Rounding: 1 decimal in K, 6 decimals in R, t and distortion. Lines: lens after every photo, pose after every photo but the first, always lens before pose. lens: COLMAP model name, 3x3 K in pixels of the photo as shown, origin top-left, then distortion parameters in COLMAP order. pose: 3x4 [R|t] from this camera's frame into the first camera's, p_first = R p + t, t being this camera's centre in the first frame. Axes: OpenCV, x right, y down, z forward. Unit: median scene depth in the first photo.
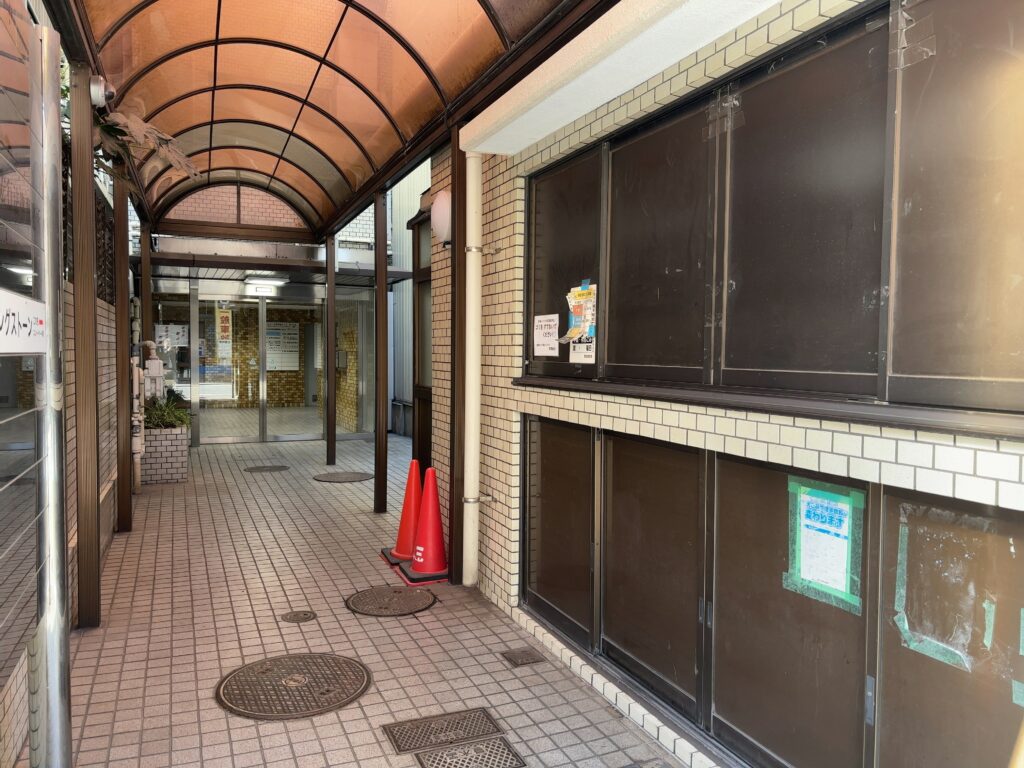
lens RADIAL K [[771.7, 0, 512.2], [0, 771.7, 389.7], [0, 0, 1]] dist [0.057435, -0.002380]
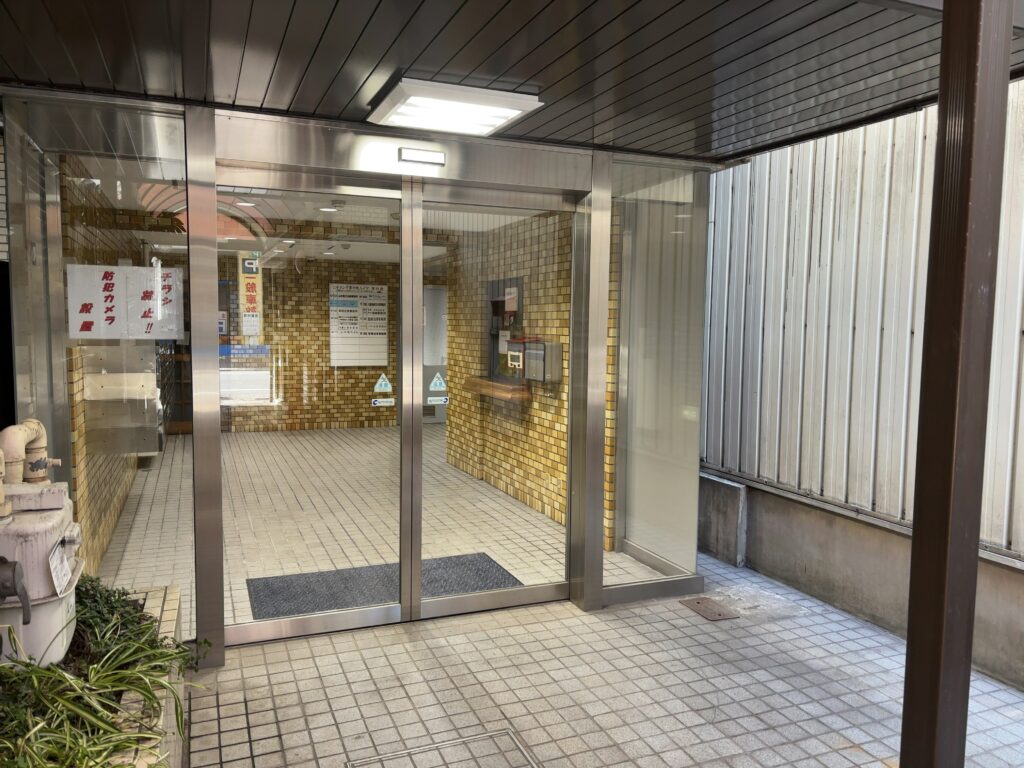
lens RADIAL K [[771.7, 0, 512.6], [0, 771.7, 382.3], [0, 0, 1]] dist [0.057435, -0.002380]
pose [[0.999755, 0.012444, -0.018316, -0.166645], [-0.012043, 0.999688, 0.021870, -0.025998], [0.018582, -0.021645, 0.999593, 0.404421]]
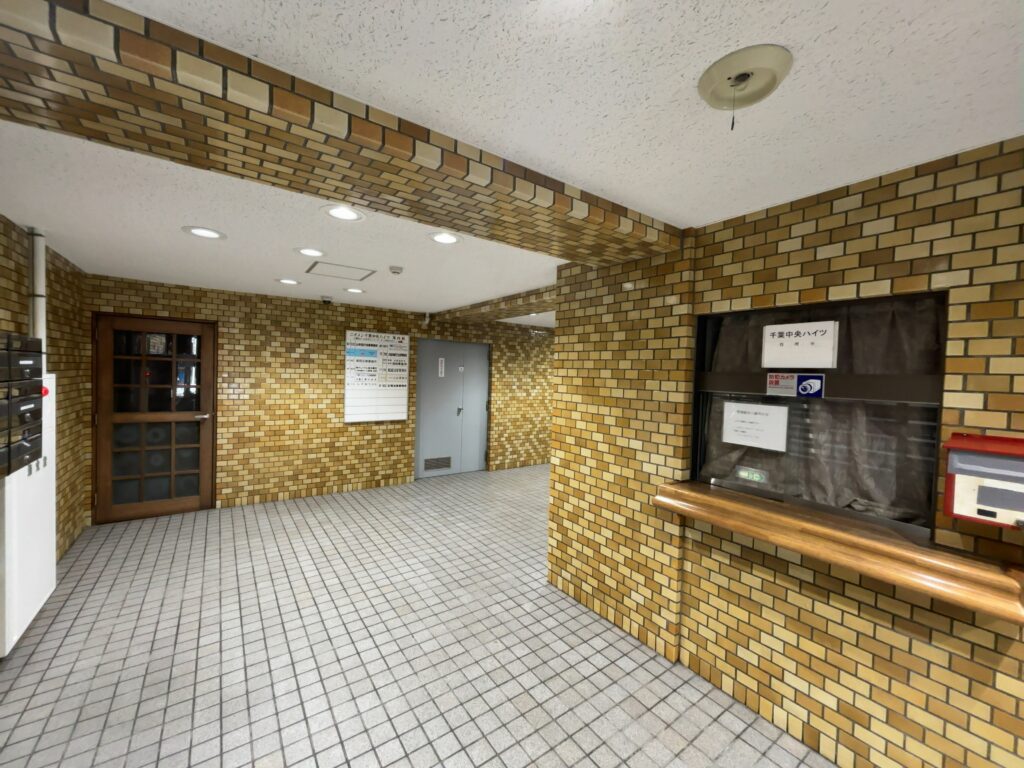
lens RADIAL K [[409.6, 0, 510.0], [0, 409.6, 378.5], [0, 0, 1]] dist [0.002323, -0.000594]
pose [[0.978017, 0.023467, 0.207202, -0.263445], [-0.015913, 0.999149, -0.038052, -0.044384], [-0.207919, 0.033918, 0.977558, 0.690784]]
